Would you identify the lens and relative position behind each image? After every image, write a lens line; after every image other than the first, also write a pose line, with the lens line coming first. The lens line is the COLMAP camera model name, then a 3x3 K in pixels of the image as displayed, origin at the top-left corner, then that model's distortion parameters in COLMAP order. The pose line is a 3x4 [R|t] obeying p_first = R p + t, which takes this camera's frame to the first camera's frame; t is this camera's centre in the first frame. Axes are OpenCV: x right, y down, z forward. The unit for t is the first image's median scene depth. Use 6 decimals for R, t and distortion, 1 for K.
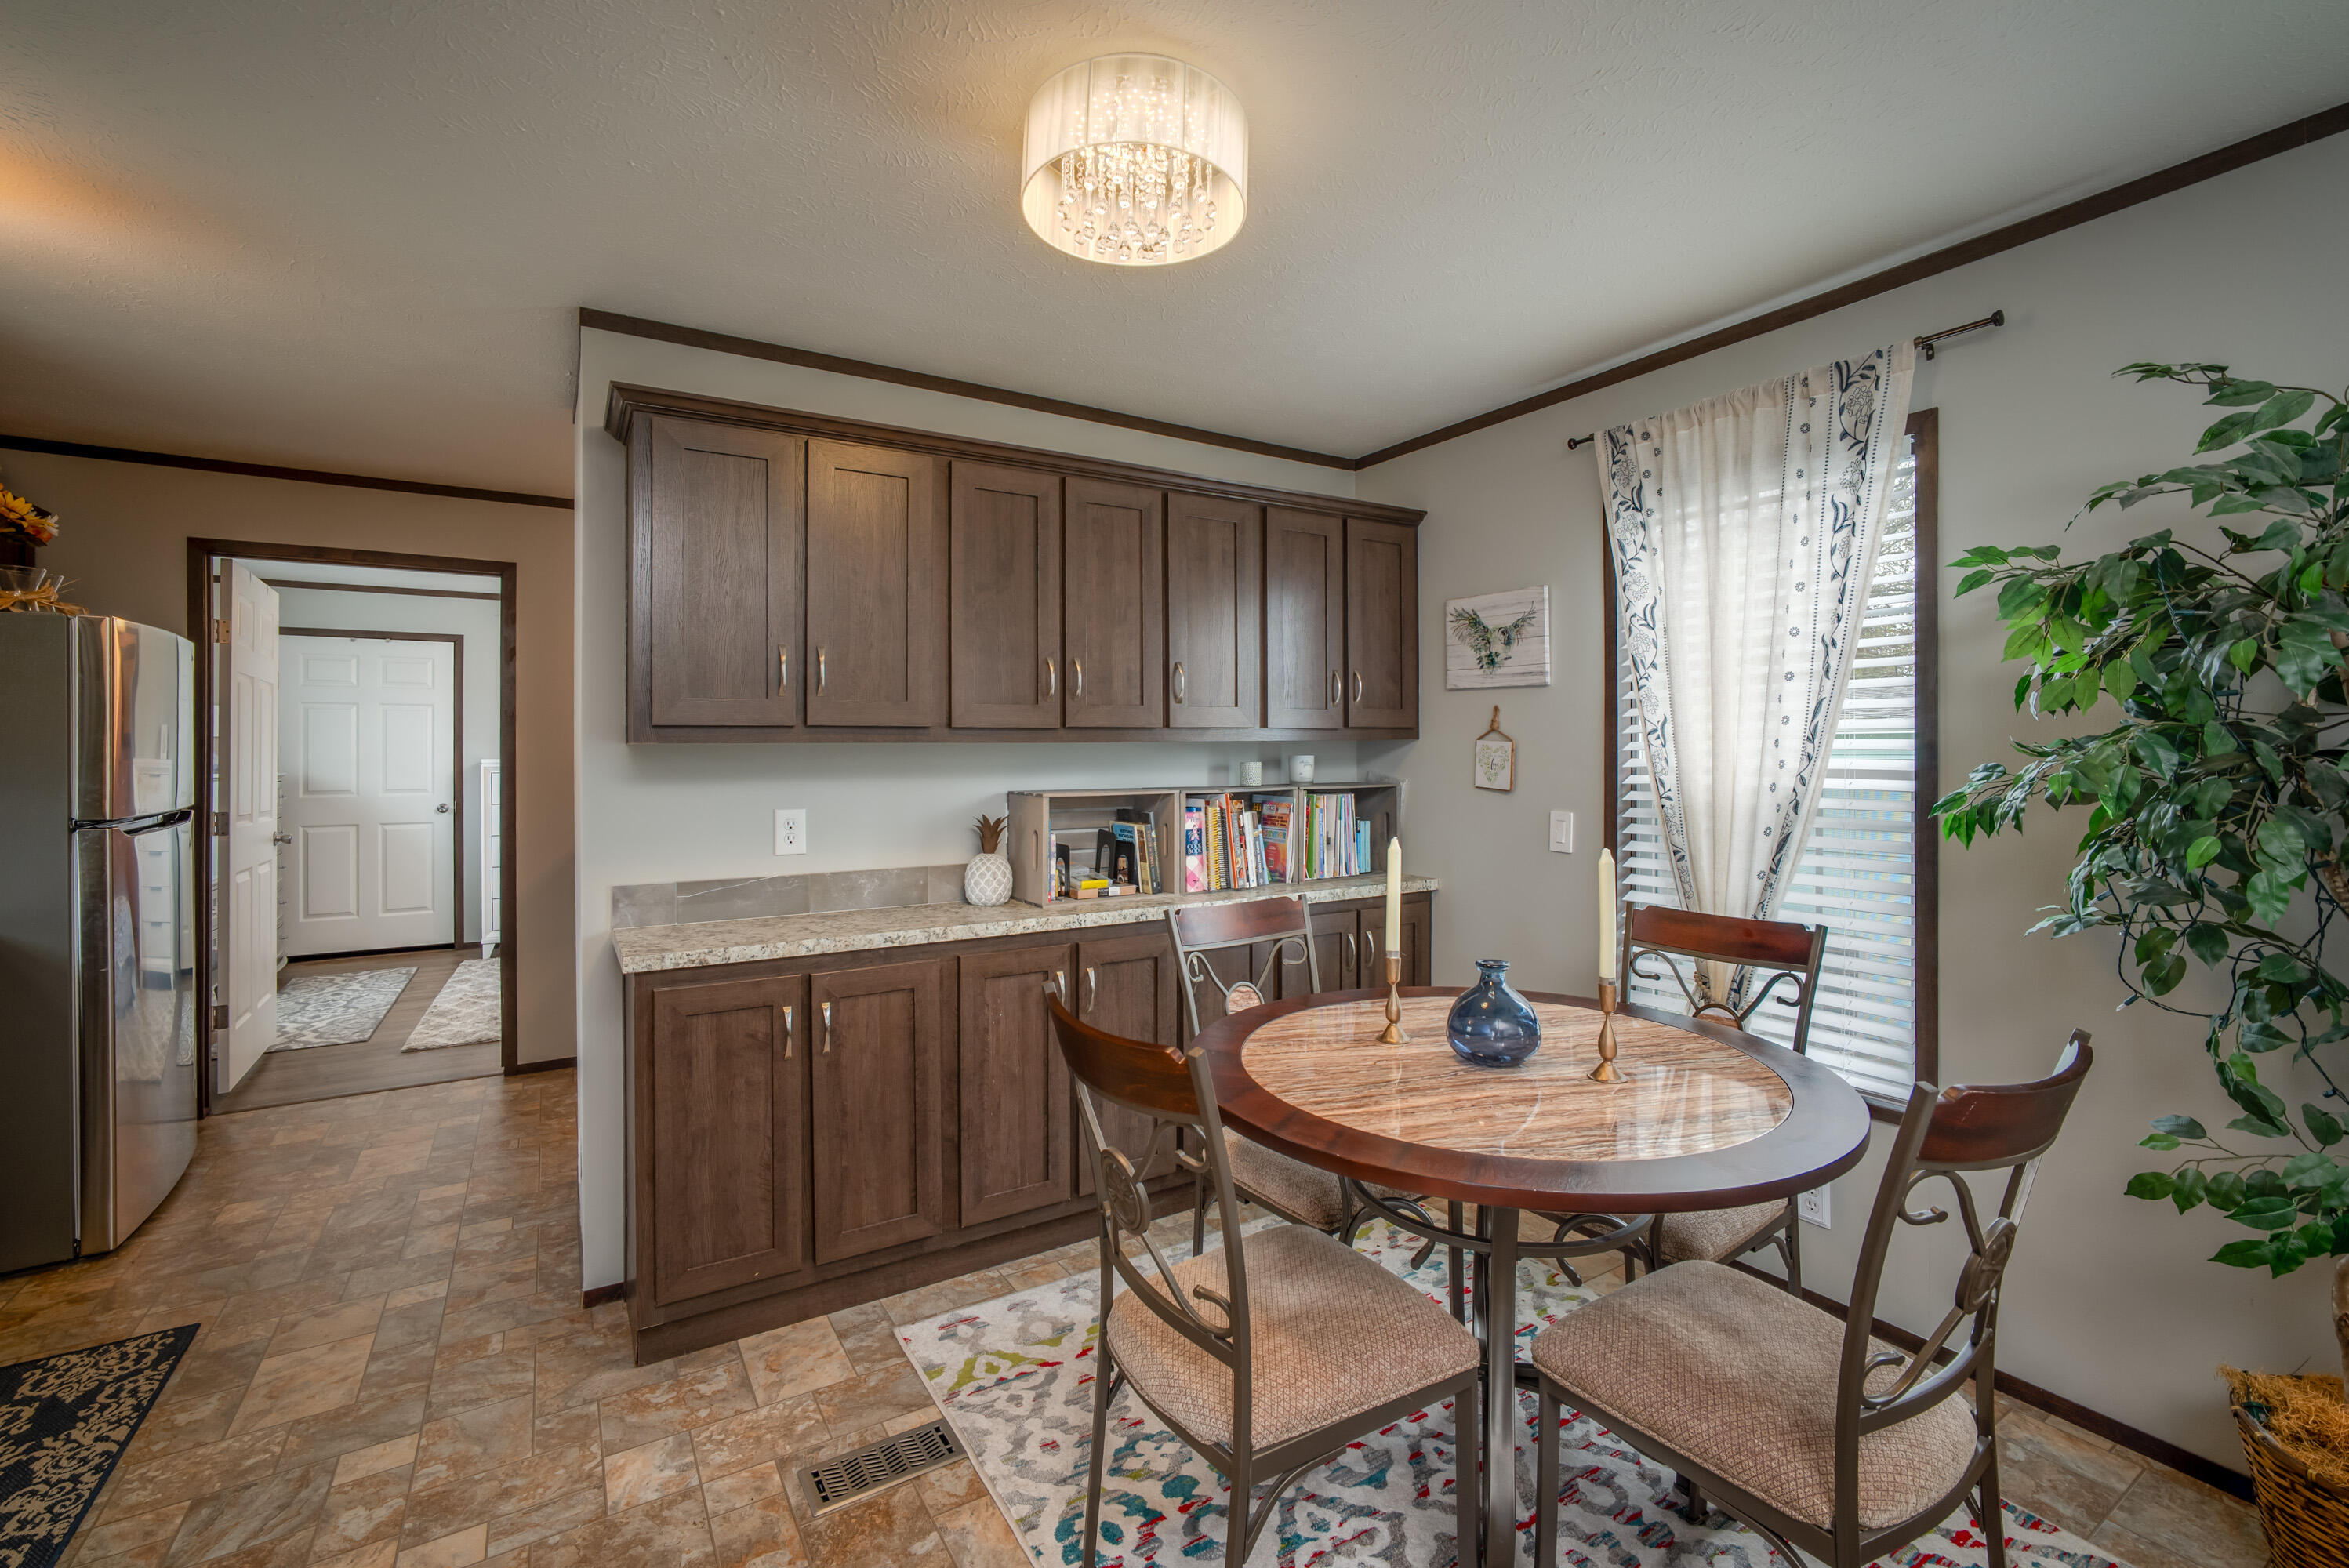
lens RADIAL K [[1002.9, 0, 1180.9], [0, 1002.9, 745.1], [0, 0, 1]] dist [-0.035234, 0.013219]
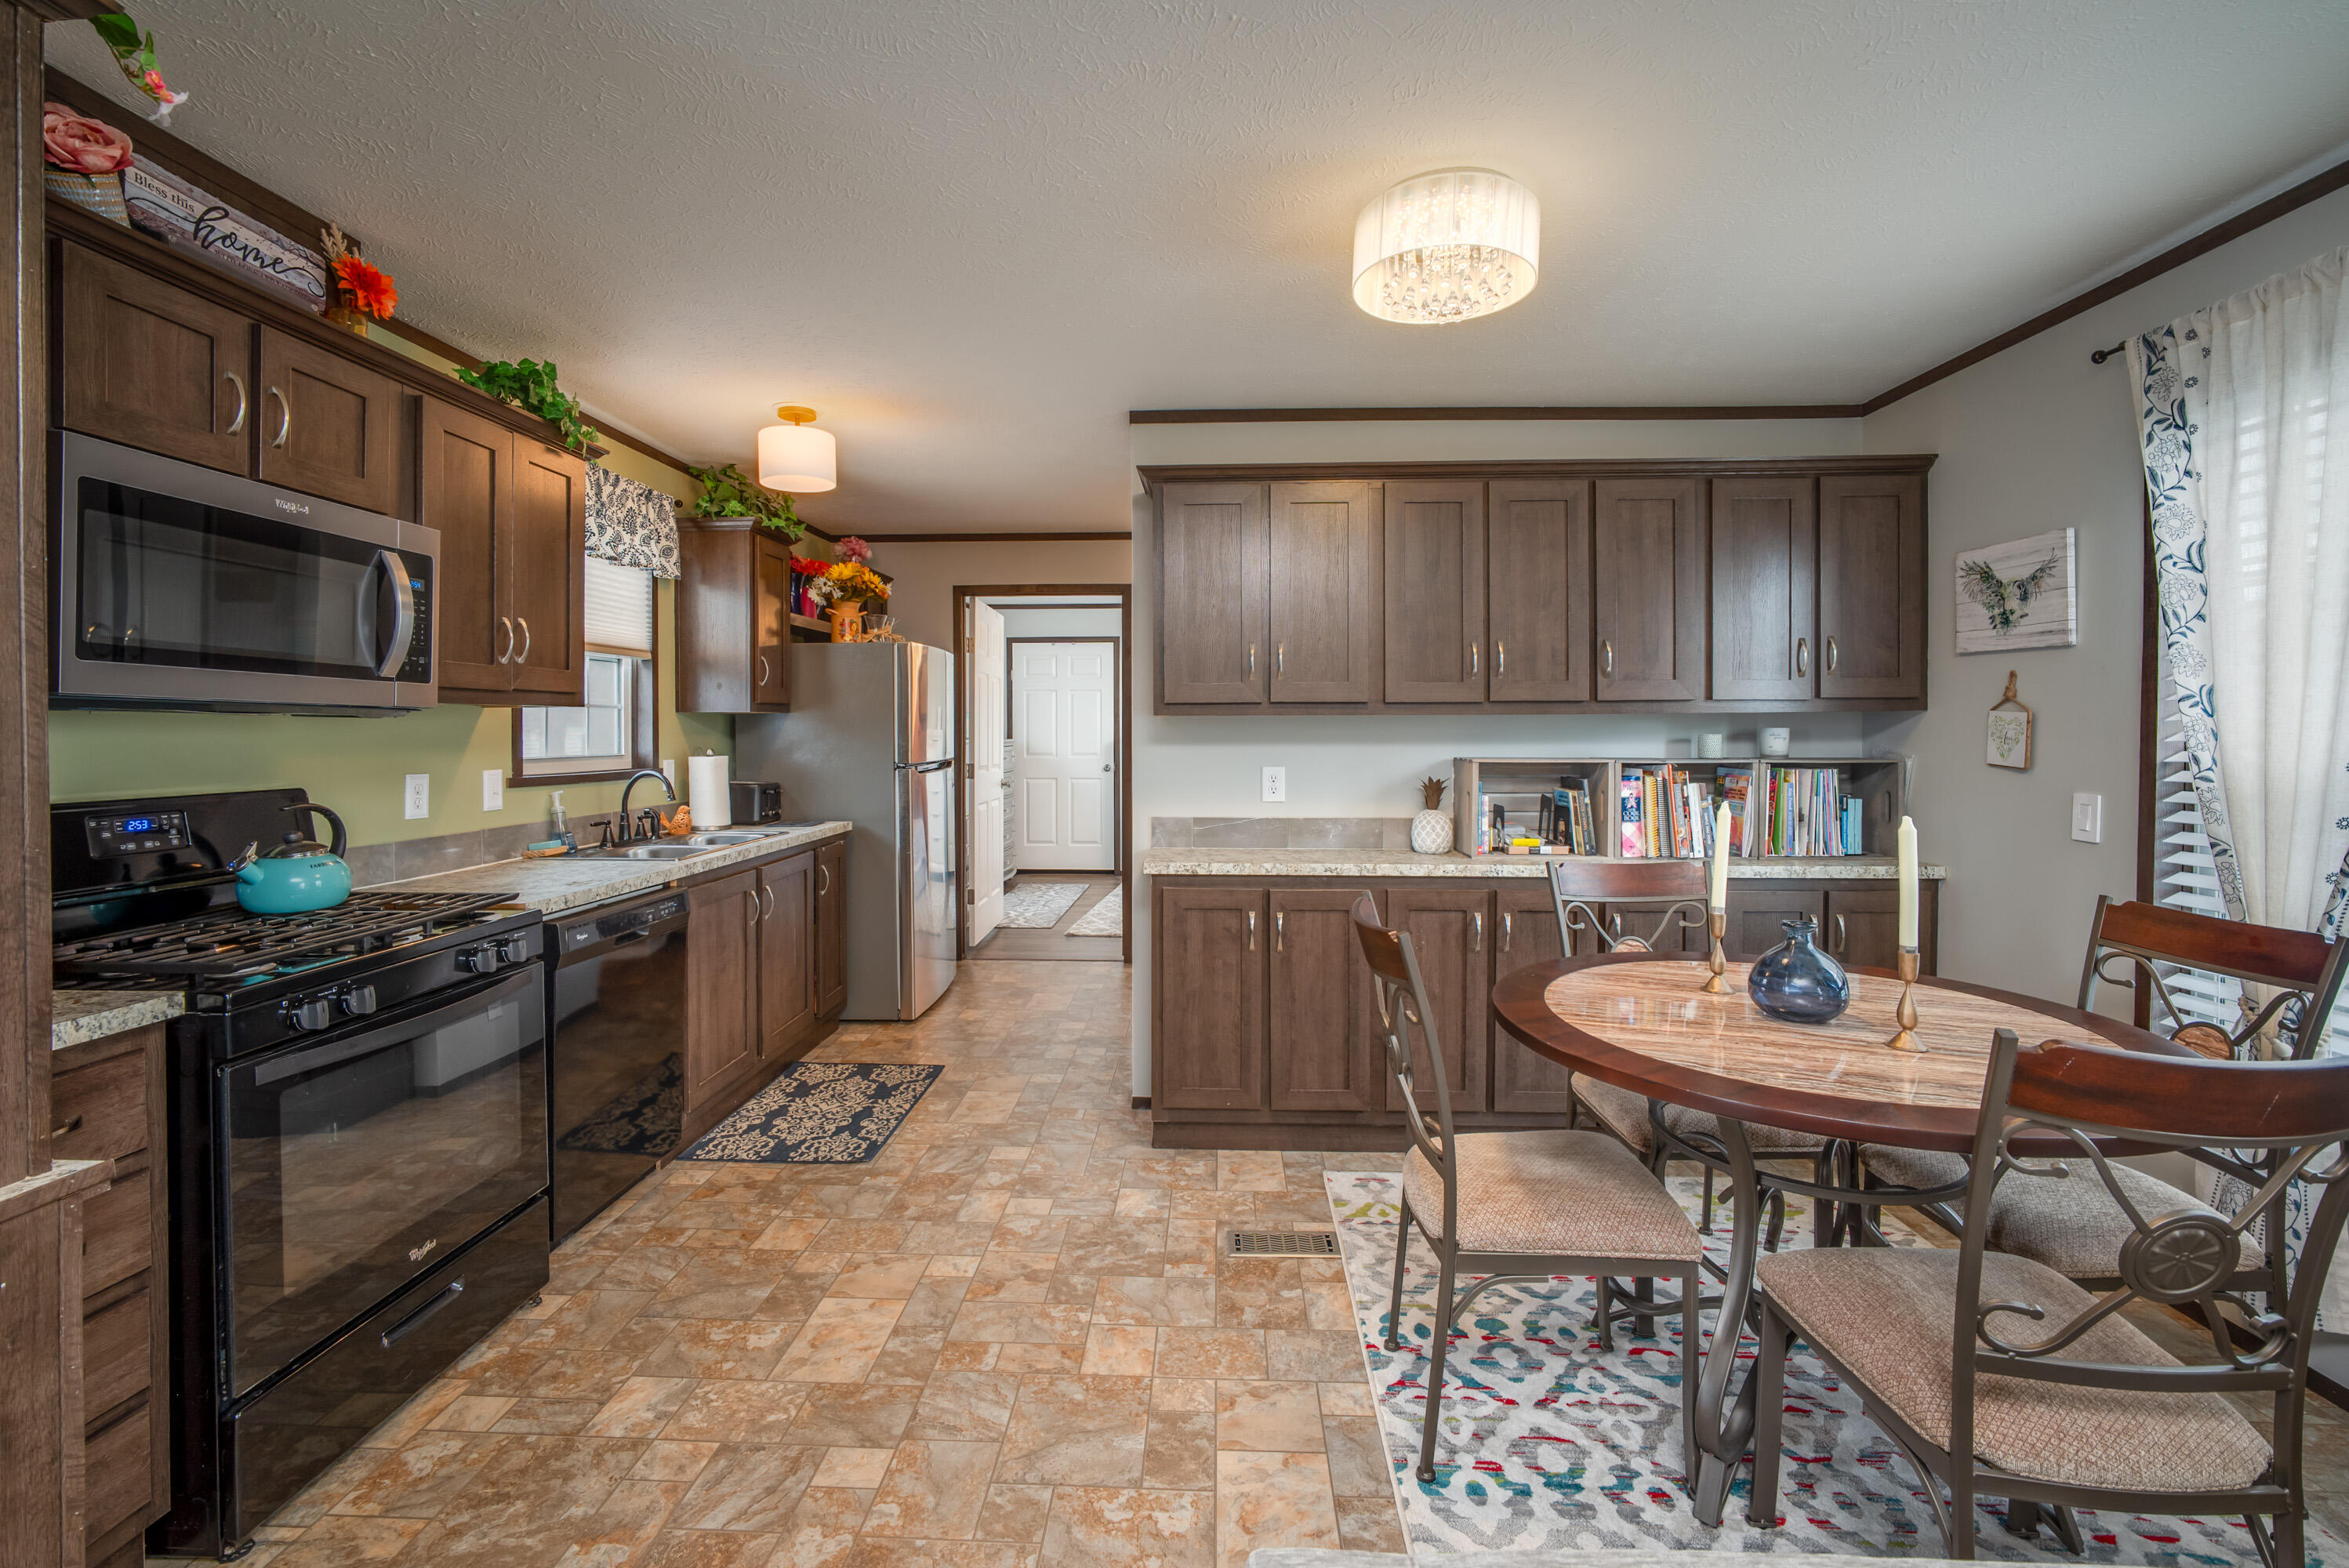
lens RADIAL K [[1002.9, 0, 1180.9], [0, 1002.9, 745.1], [0, 0, 1]] dist [-0.035234, 0.013219]
pose [[0.824009, 0.011955, -0.566450, 0.241815], [0.000586, 0.999759, 0.021953, 0.006936], [0.566576, -0.018421, 0.823804, -0.136888]]
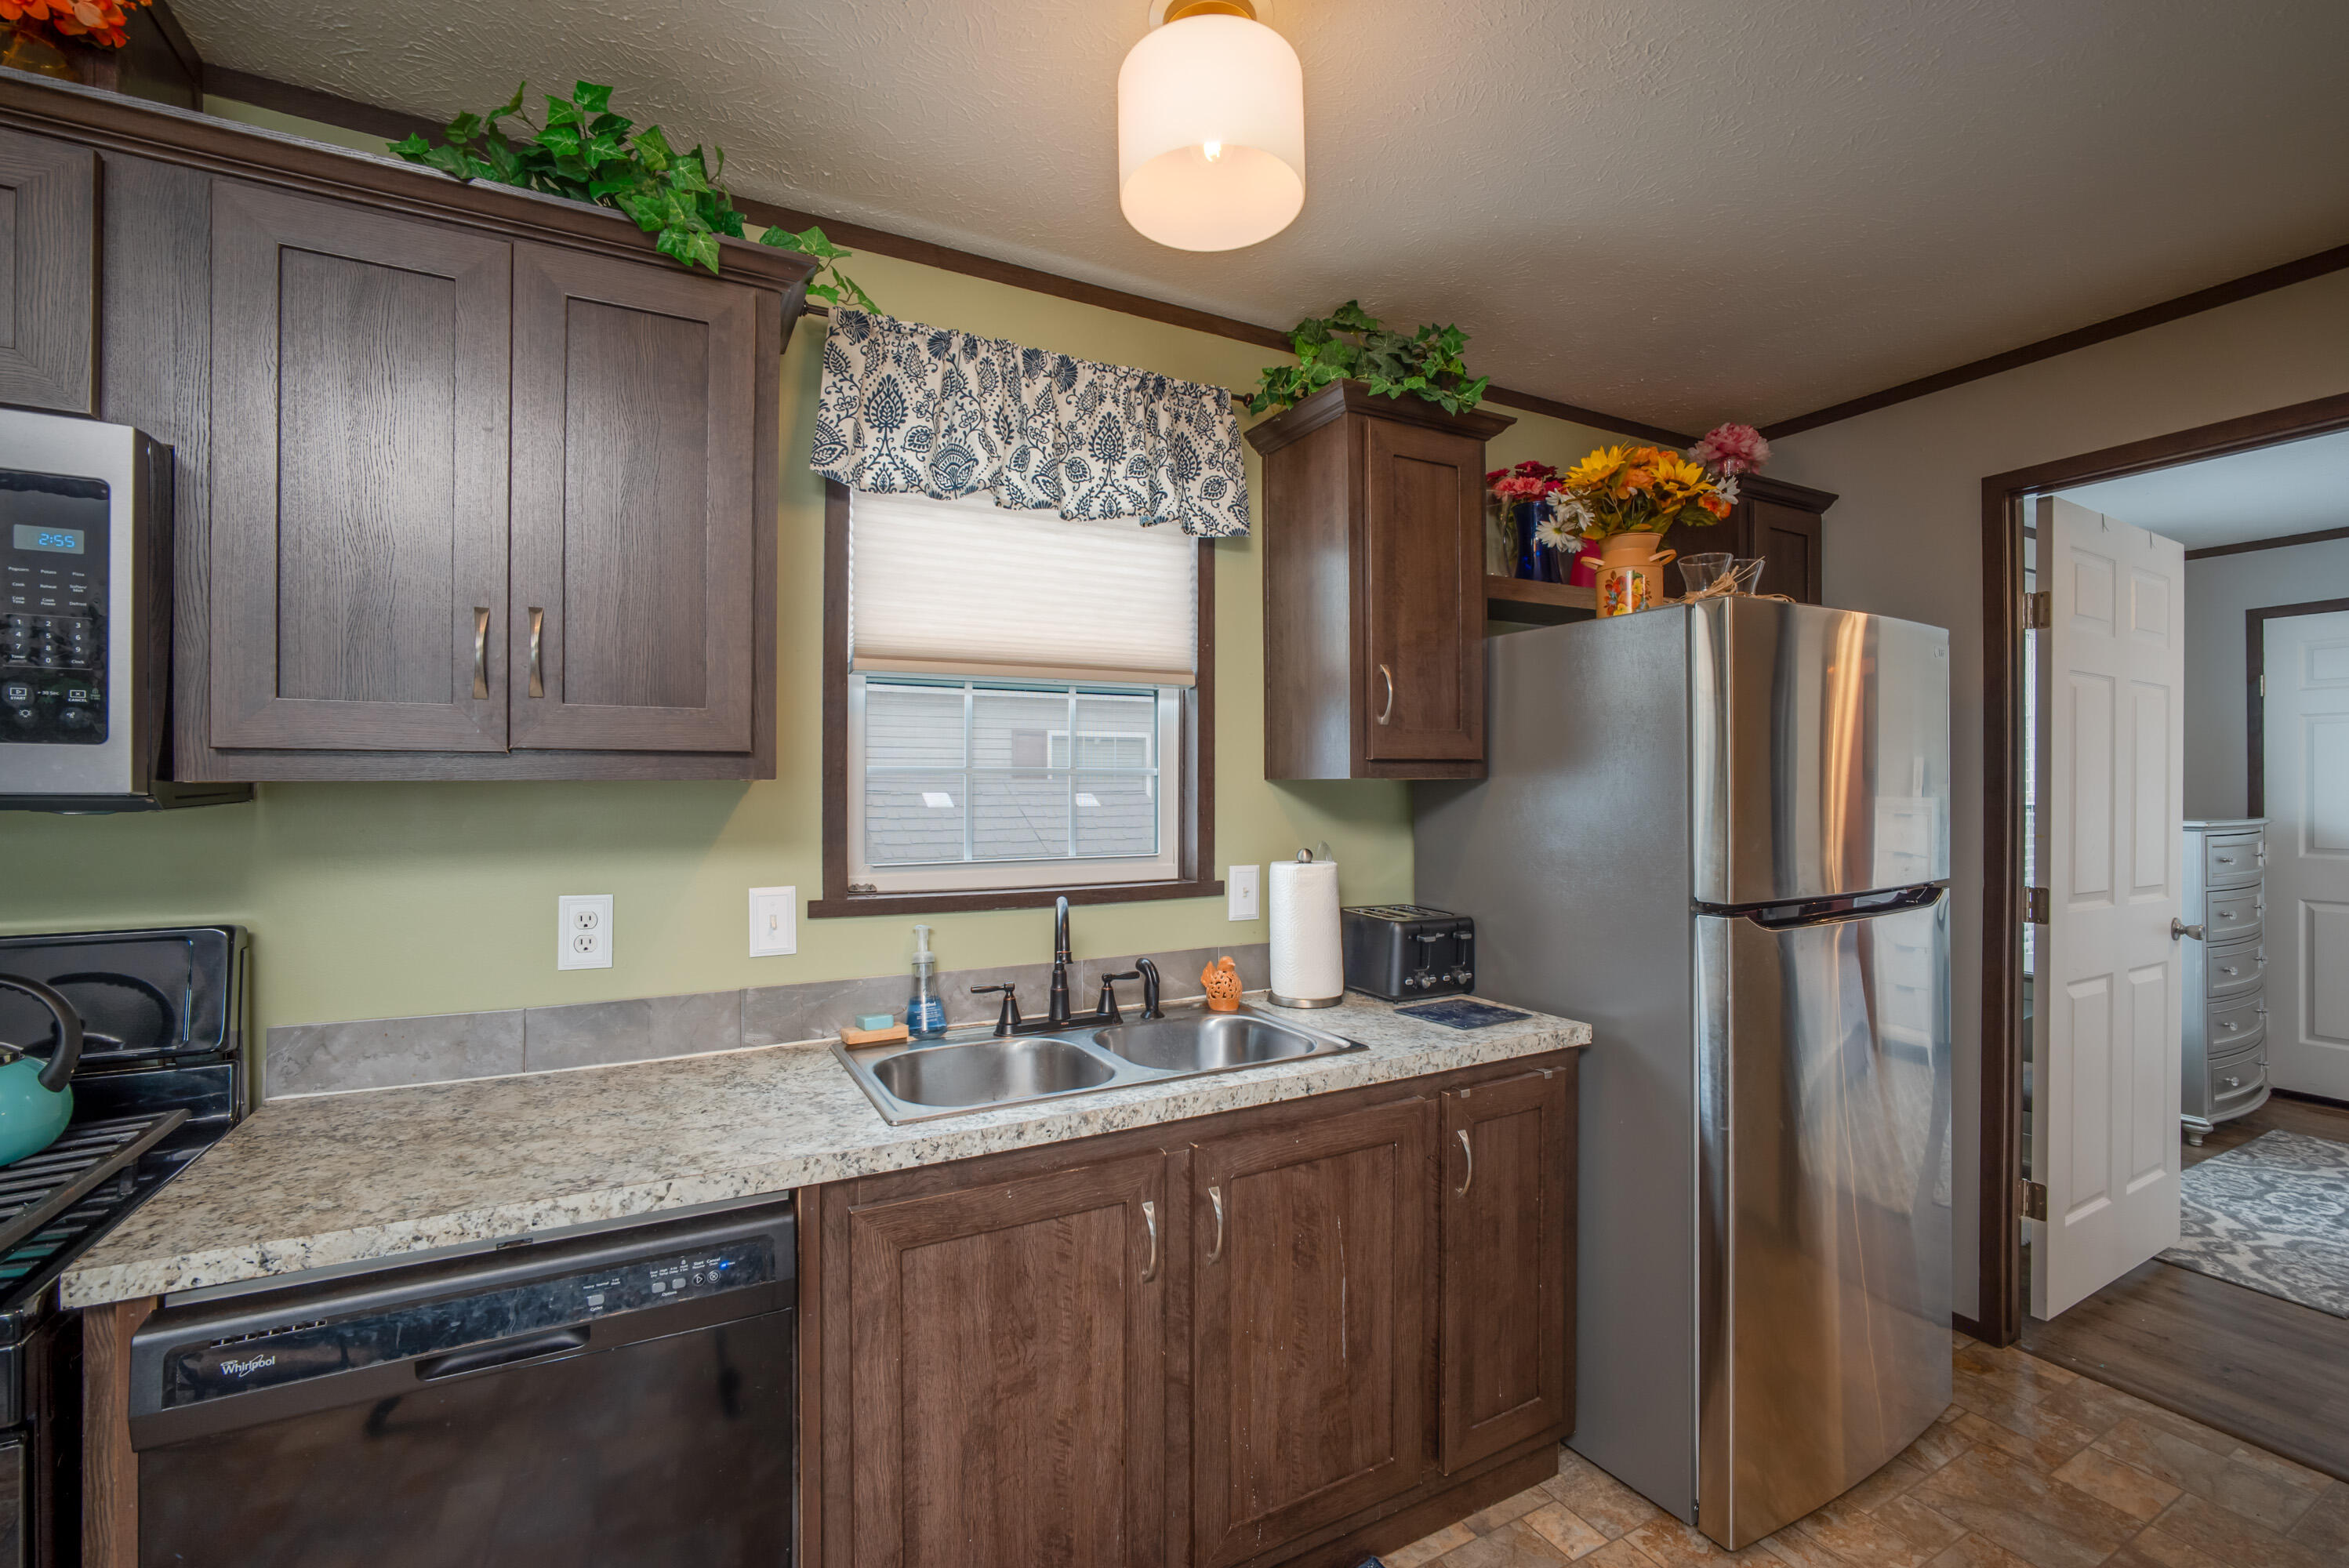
lens RADIAL K [[1009.9, 0, 1174.5], [0, 1009.9, 784.0], [0, 0, 1]] dist [-0.033373, 0.013693]
pose [[-0.072265, 0.001897, -0.997384, -0.381733], [0.007472, 0.999971, 0.001361, -0.007703], [0.997357, -0.007354, -0.072277, 0.651354]]
